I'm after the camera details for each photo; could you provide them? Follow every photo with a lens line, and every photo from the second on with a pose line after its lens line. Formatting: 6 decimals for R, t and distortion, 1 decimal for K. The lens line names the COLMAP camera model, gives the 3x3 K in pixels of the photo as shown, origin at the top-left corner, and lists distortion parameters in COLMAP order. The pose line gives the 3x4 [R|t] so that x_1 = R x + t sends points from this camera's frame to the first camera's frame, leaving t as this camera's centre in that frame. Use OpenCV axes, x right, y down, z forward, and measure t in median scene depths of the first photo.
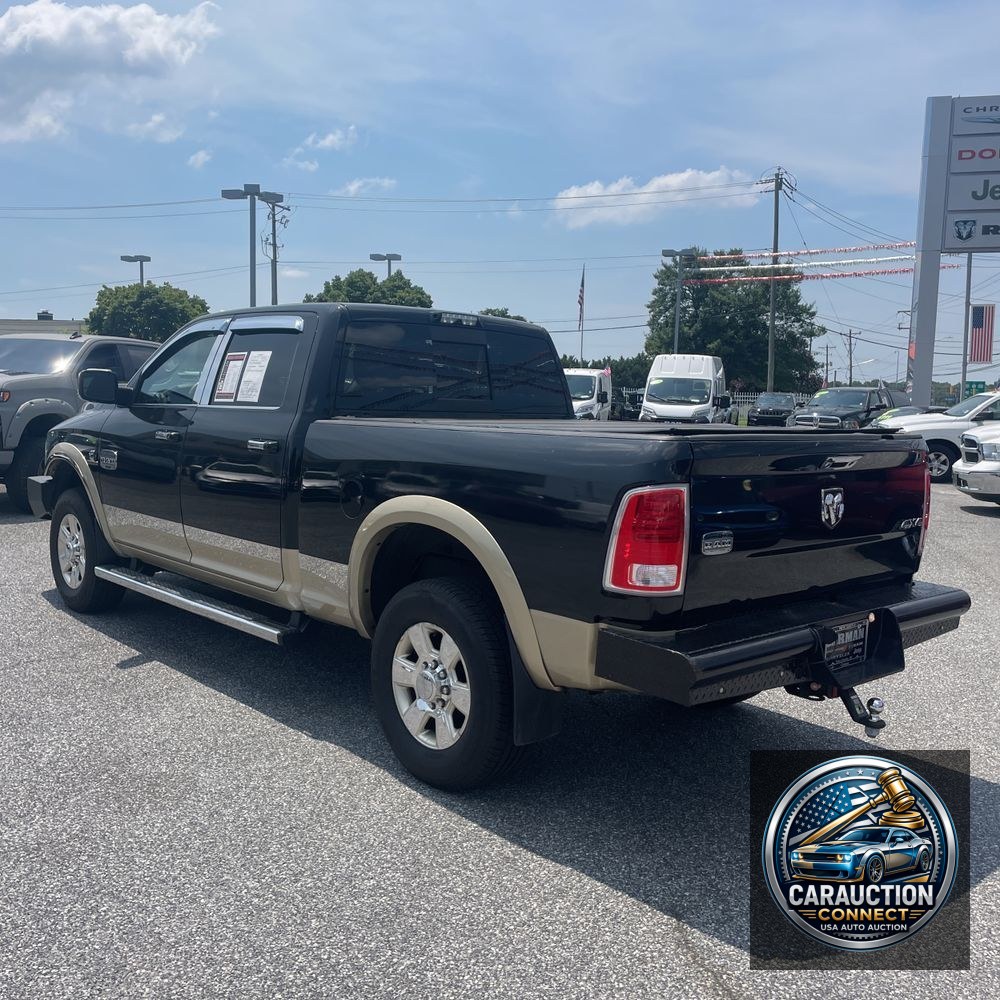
lens RADIAL K [[1003.3, 0, 505.3], [0, 1003.3, 486.8], [0, 0, 1]] dist [0.112289, -0.156928]
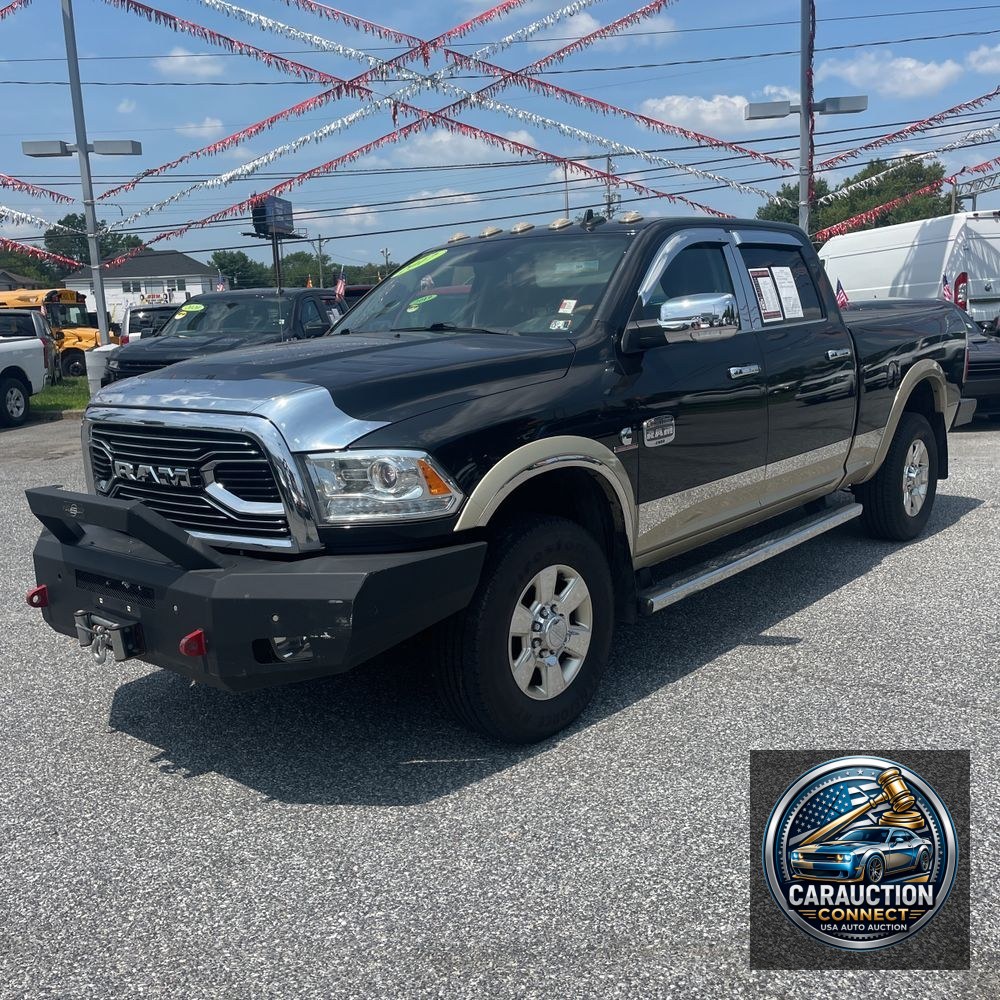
lens RADIAL K [[1042.2, 0, 502.1], [0, 1042.2, 520.3], [0, 0, 1]] dist [-0.001555, -0.004961]
pose [[-0.126127, -0.222964, 0.966633, -0.960203], [0.134173, 0.961626, 0.239316, -0.134943], [-0.982898, 0.159880, -0.091372, 1.071876]]
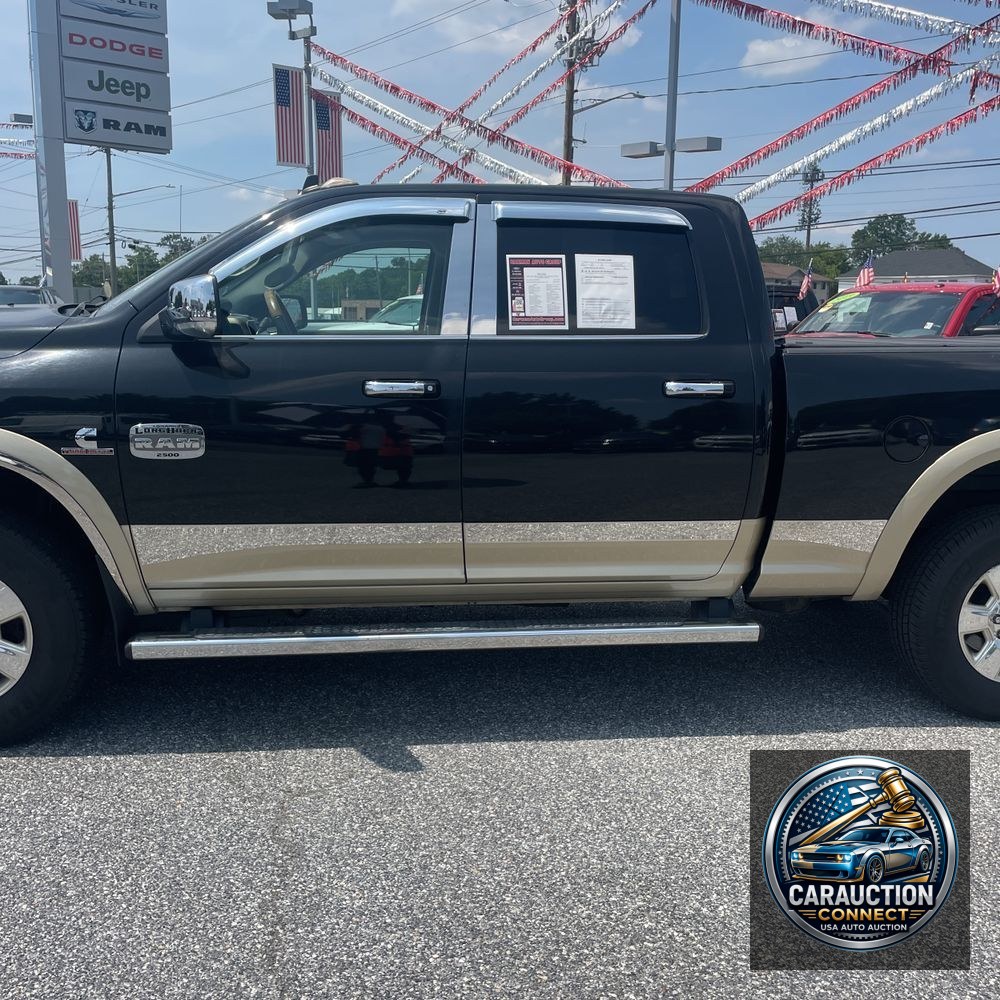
lens RADIAL K [[1003.3, 0, 505.3], [0, 1003.3, 486.8], [0, 0, 1]] dist [0.112289, -0.156928]
pose [[0.579668, -0.152994, 0.800361, -0.659678], [0.072649, 0.988007, 0.136247, -0.057774], [-0.811608, -0.020833, 0.583831, 0.491702]]
